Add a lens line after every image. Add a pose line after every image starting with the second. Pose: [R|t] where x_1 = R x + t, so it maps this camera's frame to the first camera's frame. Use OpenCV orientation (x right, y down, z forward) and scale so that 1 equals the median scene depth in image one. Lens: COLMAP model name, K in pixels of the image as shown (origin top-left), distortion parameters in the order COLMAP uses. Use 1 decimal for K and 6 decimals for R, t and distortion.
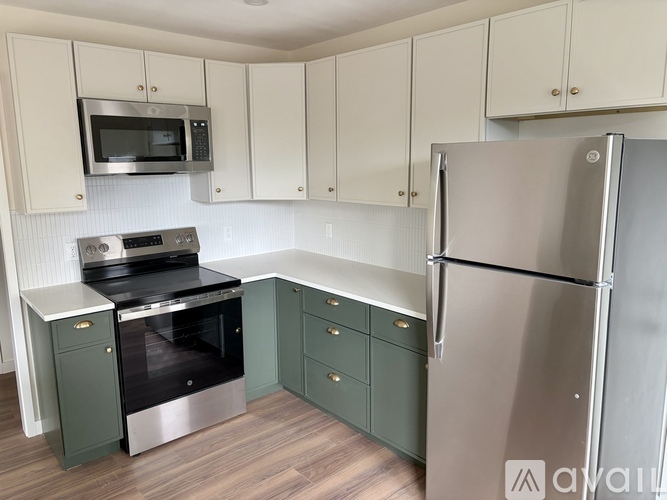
lens RADIAL K [[508.1, 0, 333.6], [0, 508.1, 254.7], [0, 0, 1]] dist [-0.015463, -0.018389]
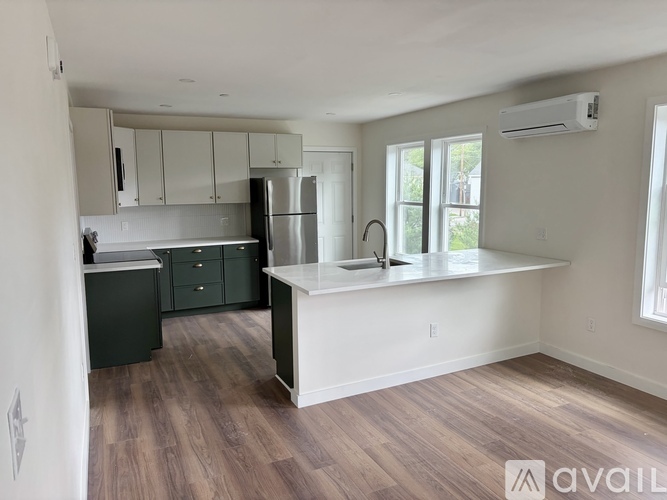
lens RADIAL K [[508.1, 0, 333.8], [0, 508.1, 251.6], [0, 0, 1]] dist [-0.015463, -0.018389]
pose [[0.274714, -0.124283, 0.953460, -1.898159], [0.175970, 0.981362, 0.077219, 0.035832], [-0.945287, 0.146567, 0.291464, -0.140799]]
